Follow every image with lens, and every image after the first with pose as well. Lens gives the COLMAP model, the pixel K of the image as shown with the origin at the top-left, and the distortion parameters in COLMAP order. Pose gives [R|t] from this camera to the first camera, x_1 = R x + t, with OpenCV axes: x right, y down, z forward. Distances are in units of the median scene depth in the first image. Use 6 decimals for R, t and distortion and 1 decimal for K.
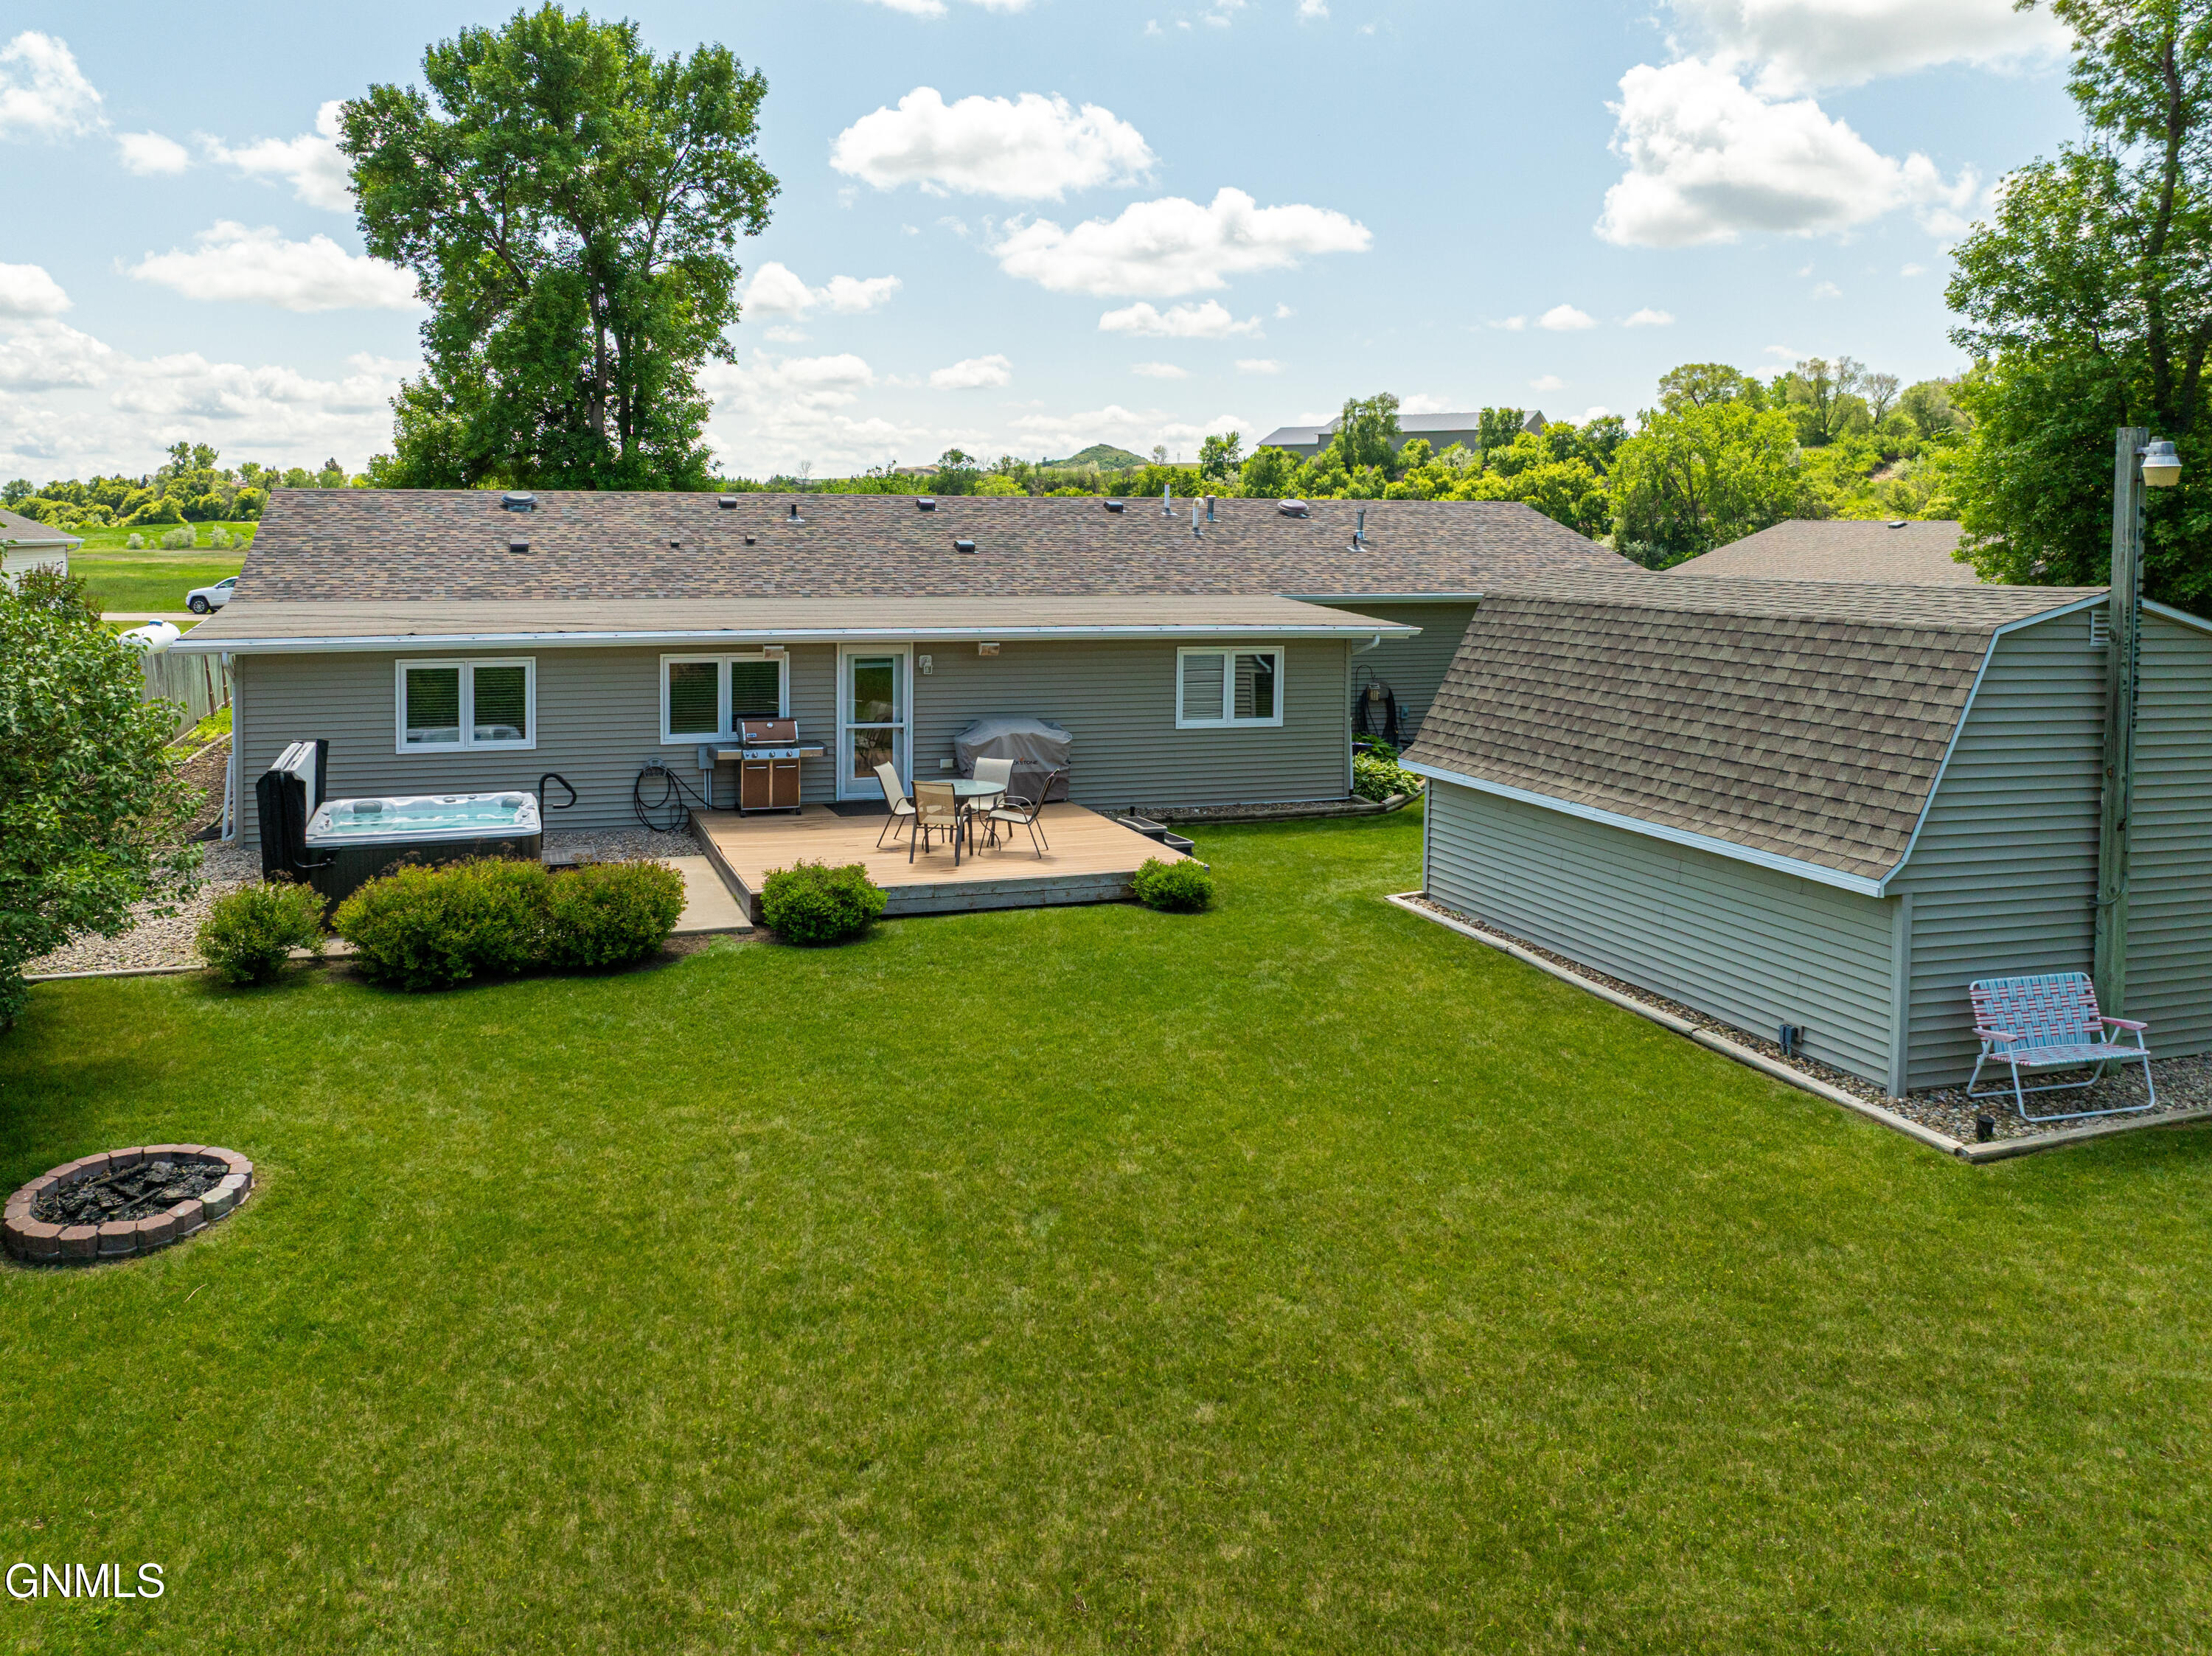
lens RADIAL K [[1649.9, 0, 957.2], [0, 1649.9, 592.3], [0, 0, 1]] dist [-0.029928, -0.000332]
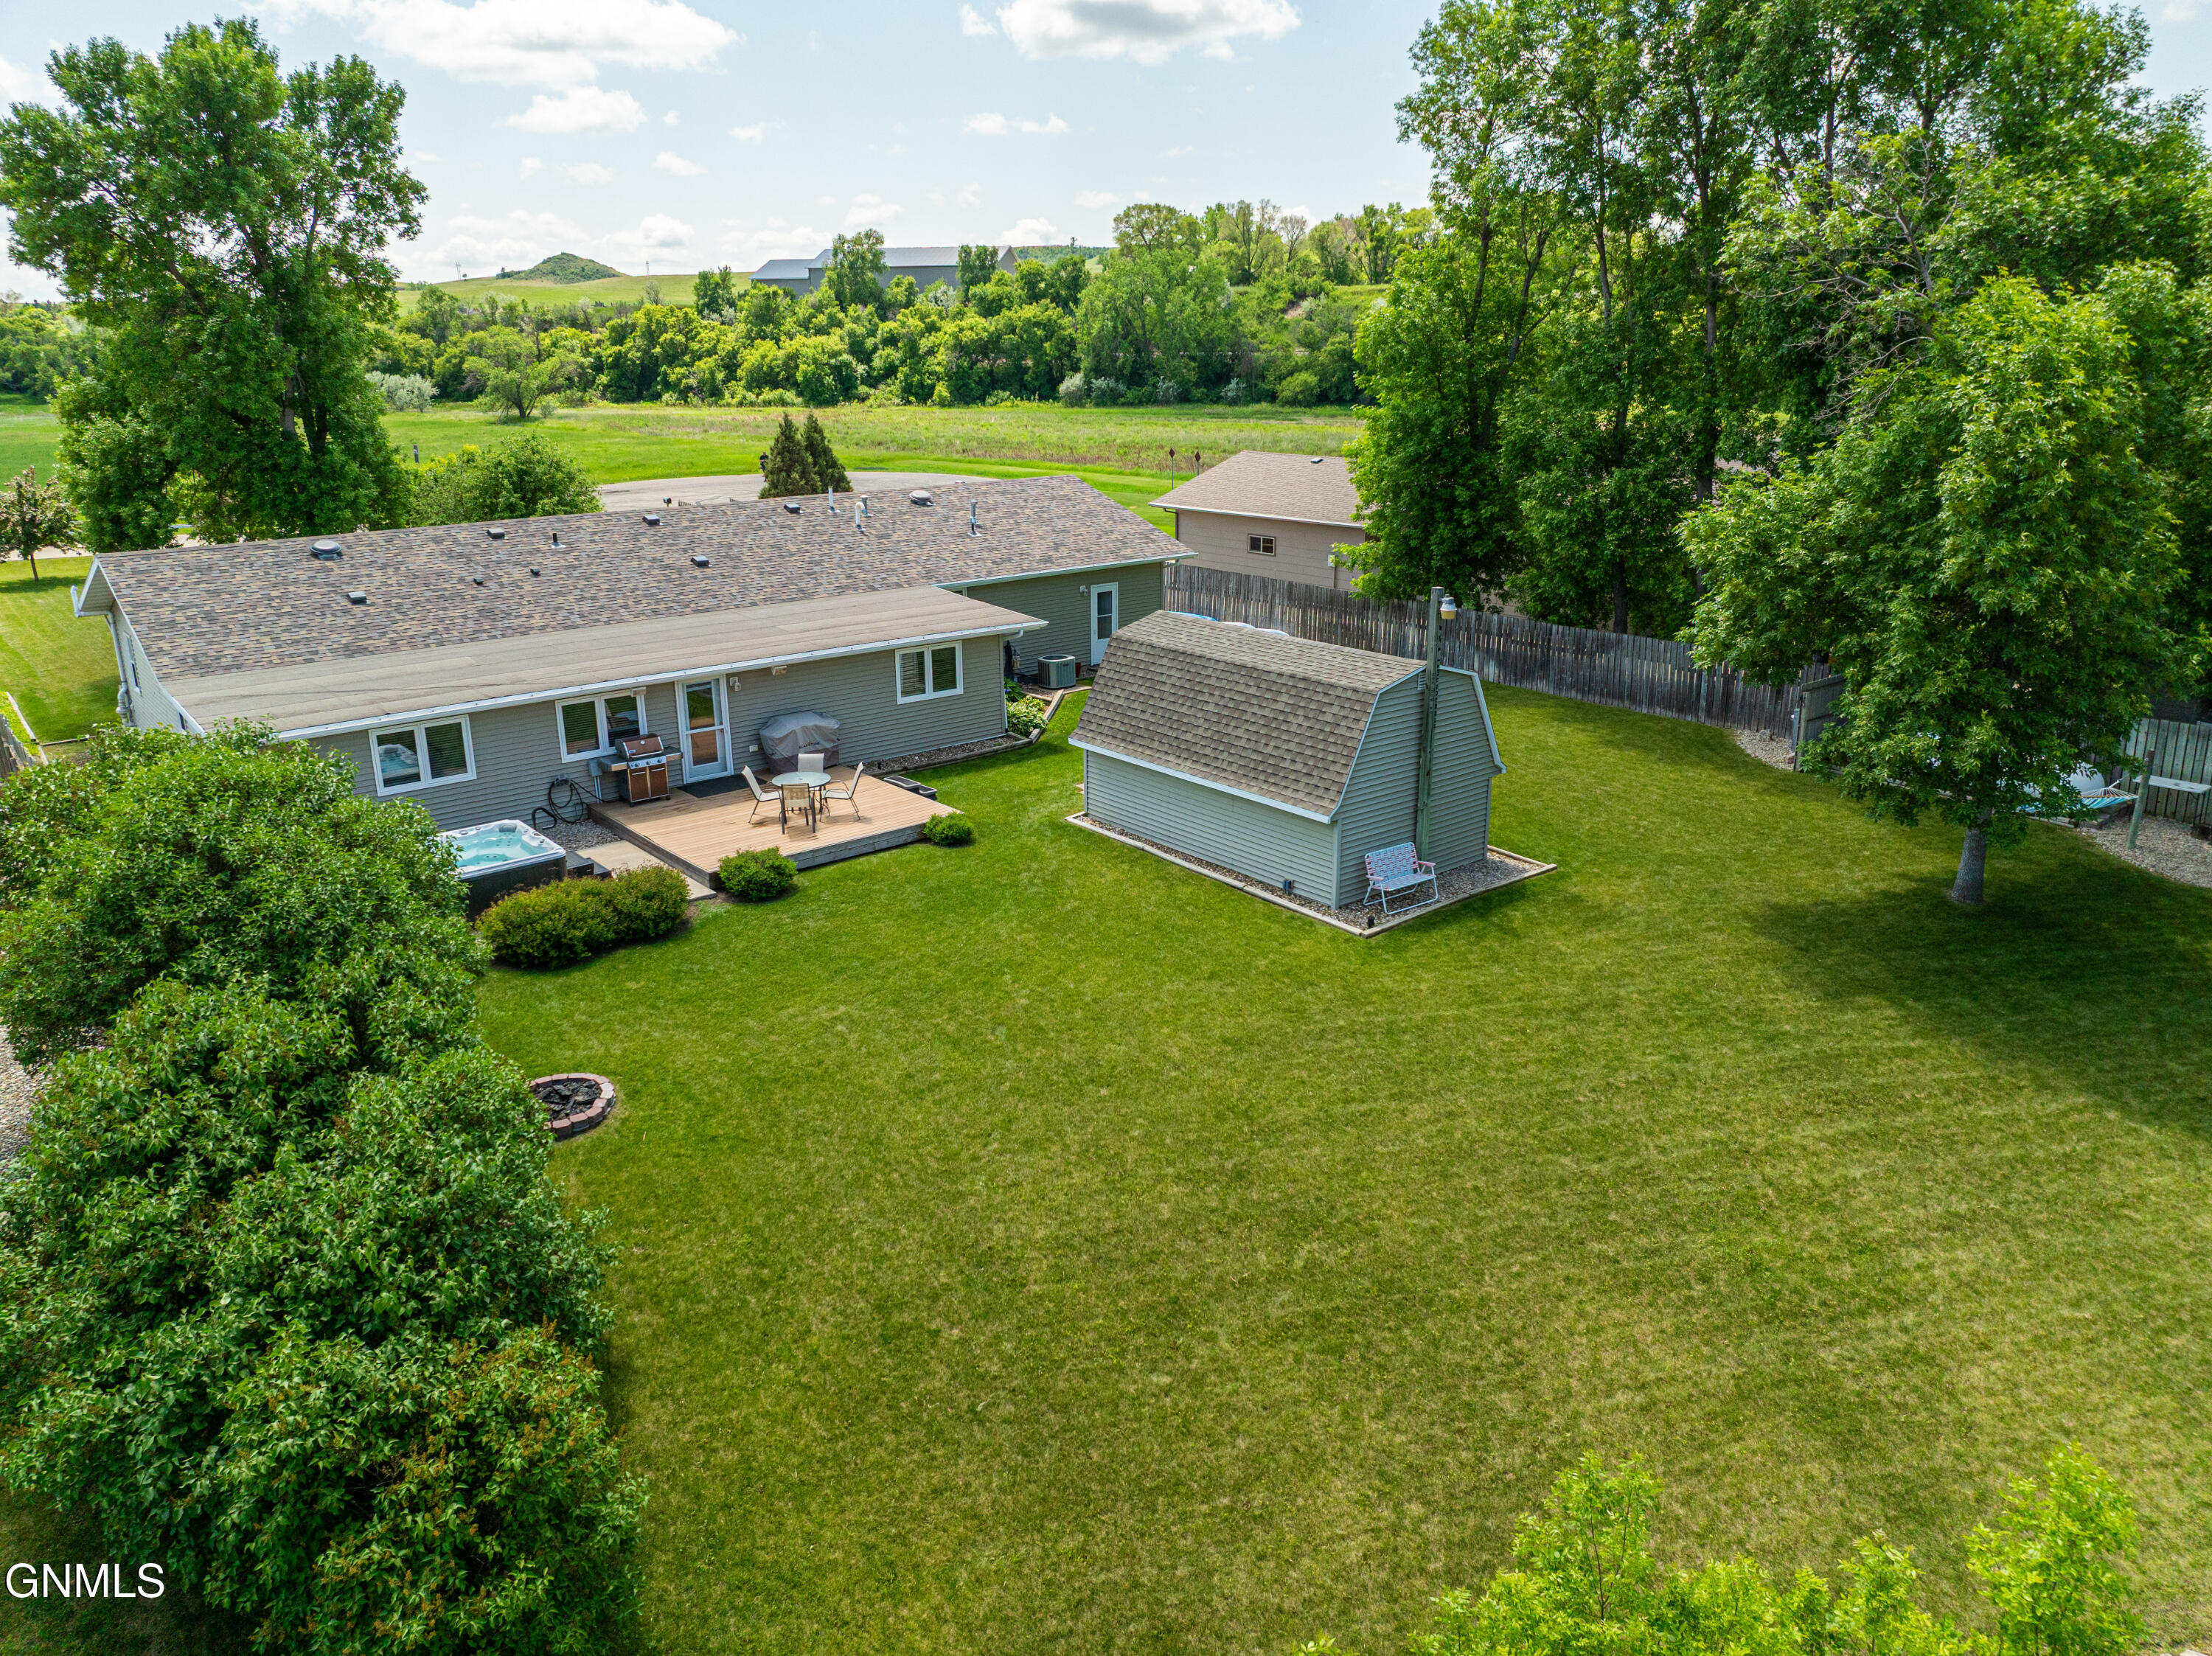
lens RADIAL K [[1557.9, 0, 1106.0], [0, 1557.9, 828.0], [0, 0, 1]] dist [-0.004693, 0.000203]
pose [[0.920124, -0.128815, 0.369837, -0.181701], [0.028293, 0.963754, 0.265288, -0.141155], [-0.390605, -0.233634, 0.890417, -0.279561]]
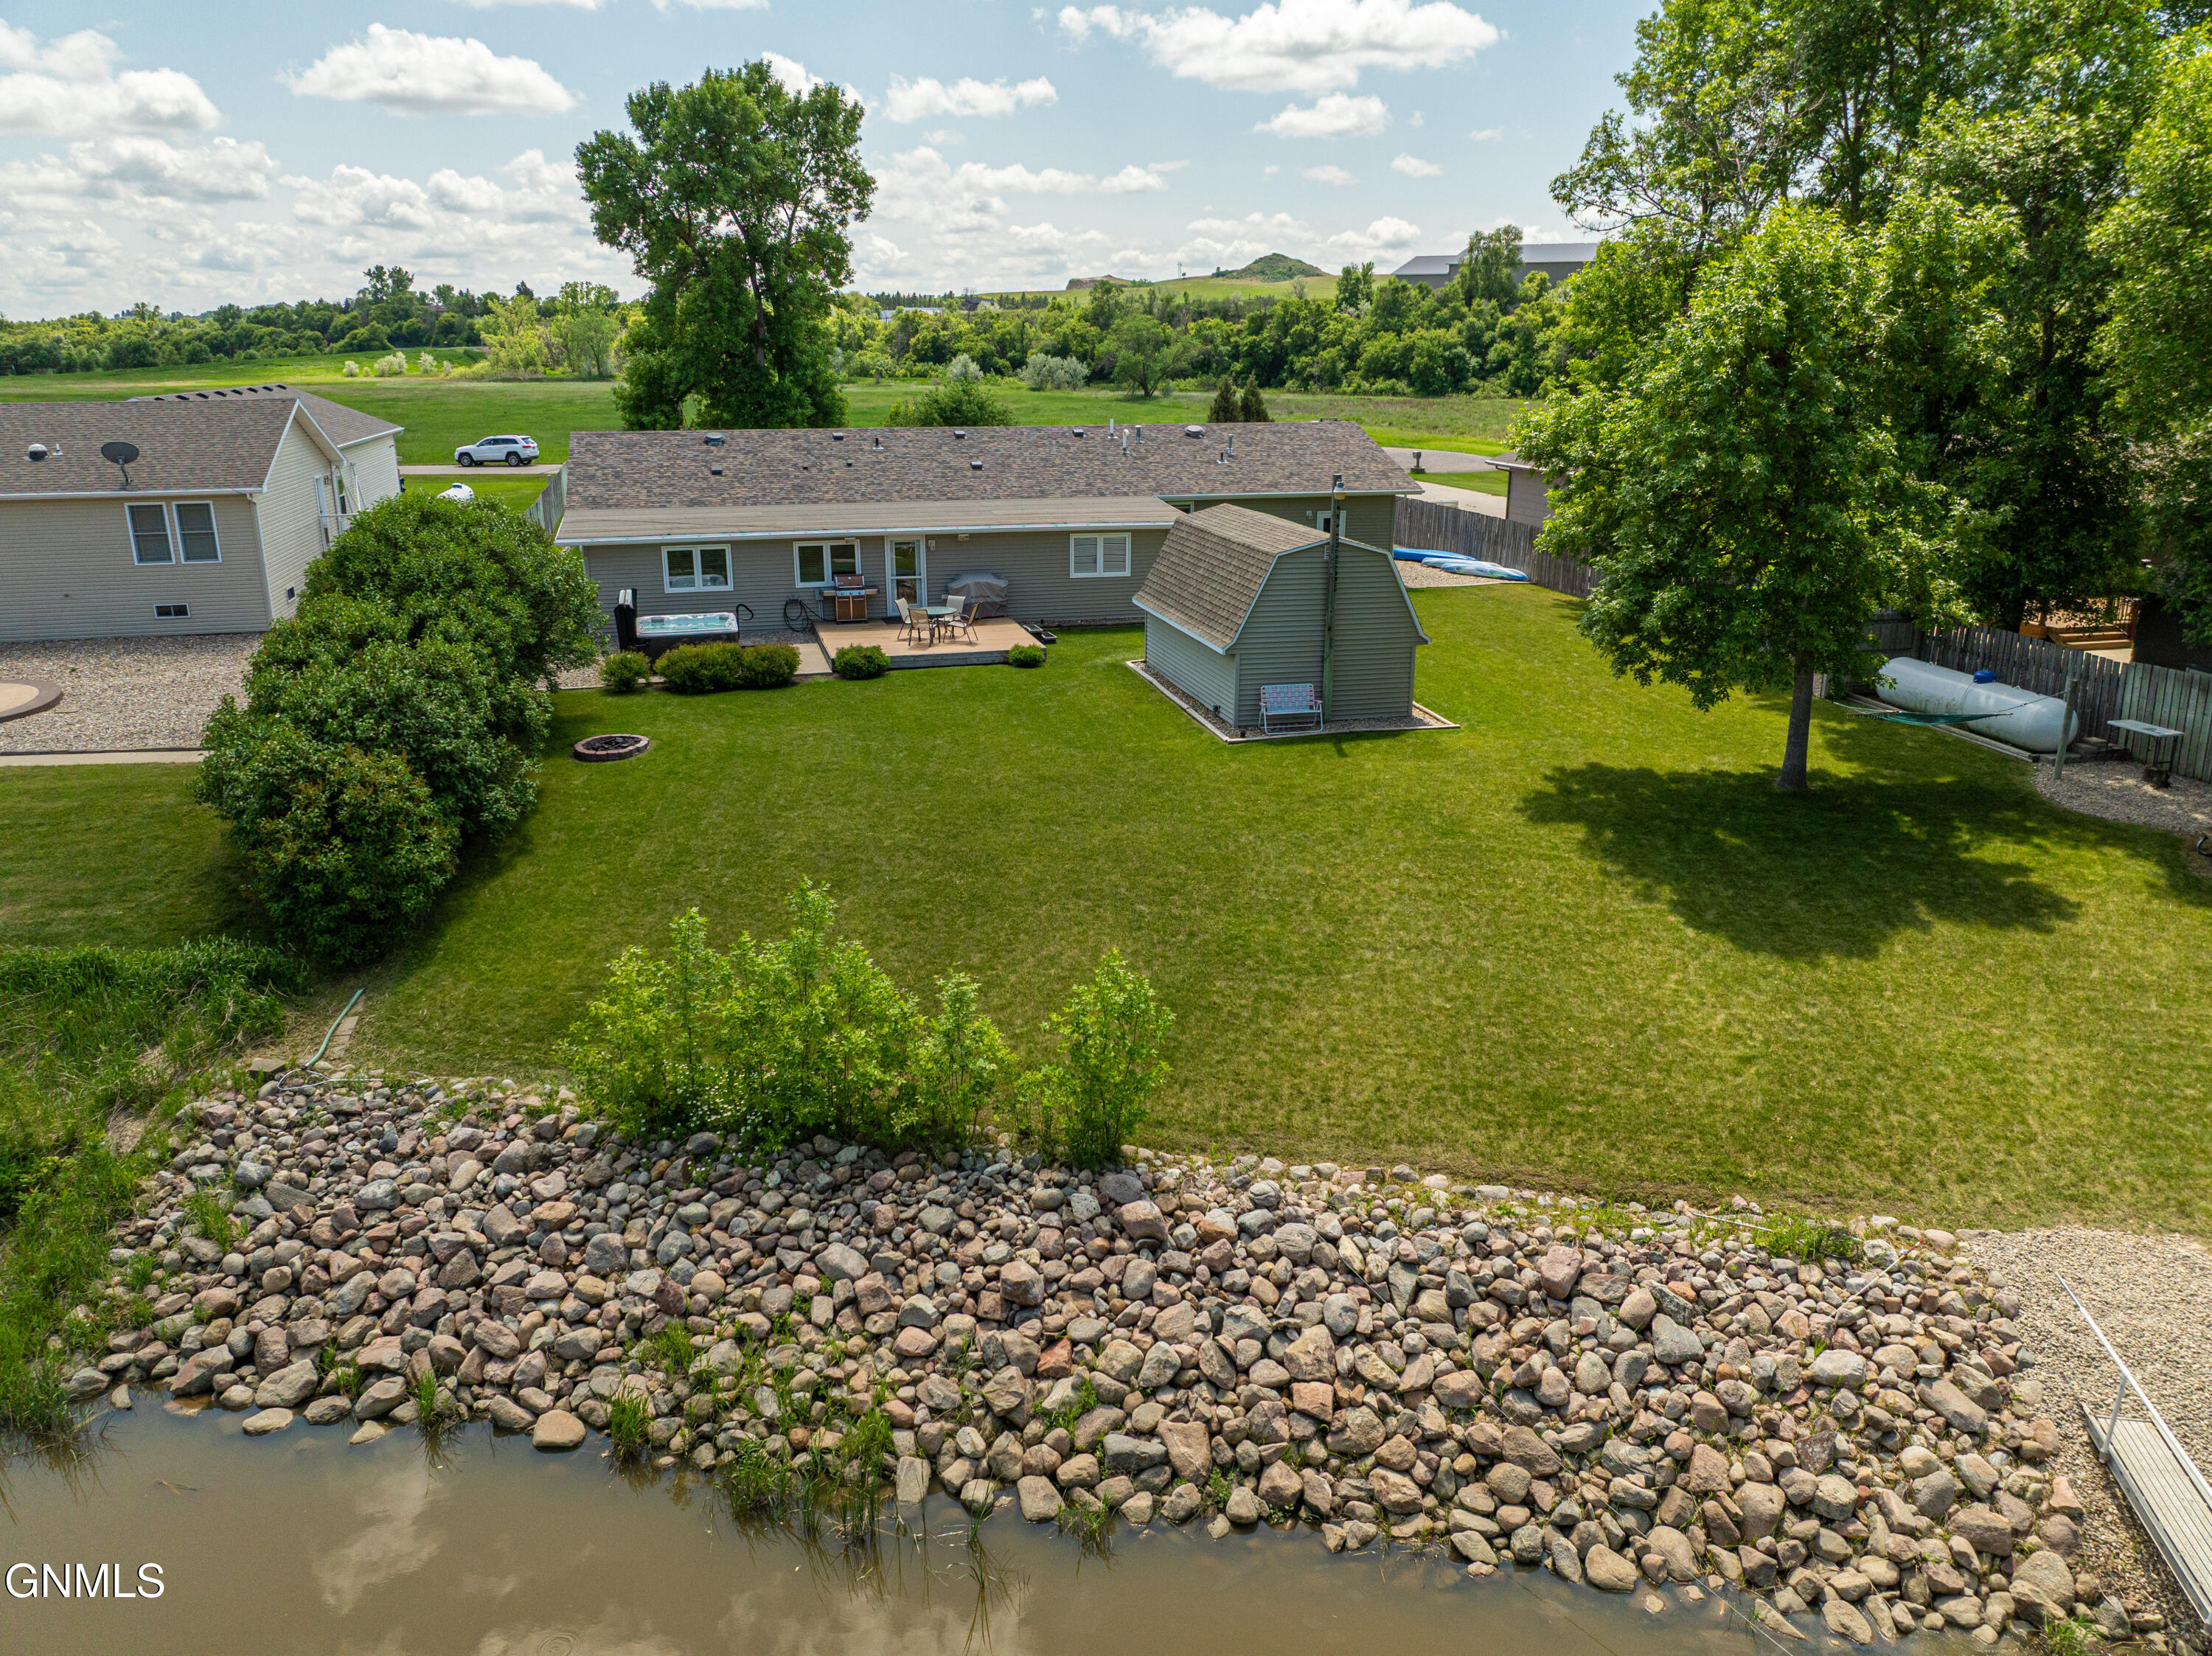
lens RADIAL K [[1523.6, 0, 1112.7], [0, 1523.6, 850.2], [0, 0, 1]] dist [-0.008545, -0.031752]
pose [[0.999946, 0.003445, -0.009834, 0.159586], [-0.000558, 0.960104, 0.279641, -0.084621], [0.010405, -0.279621, 0.960054, -0.611588]]
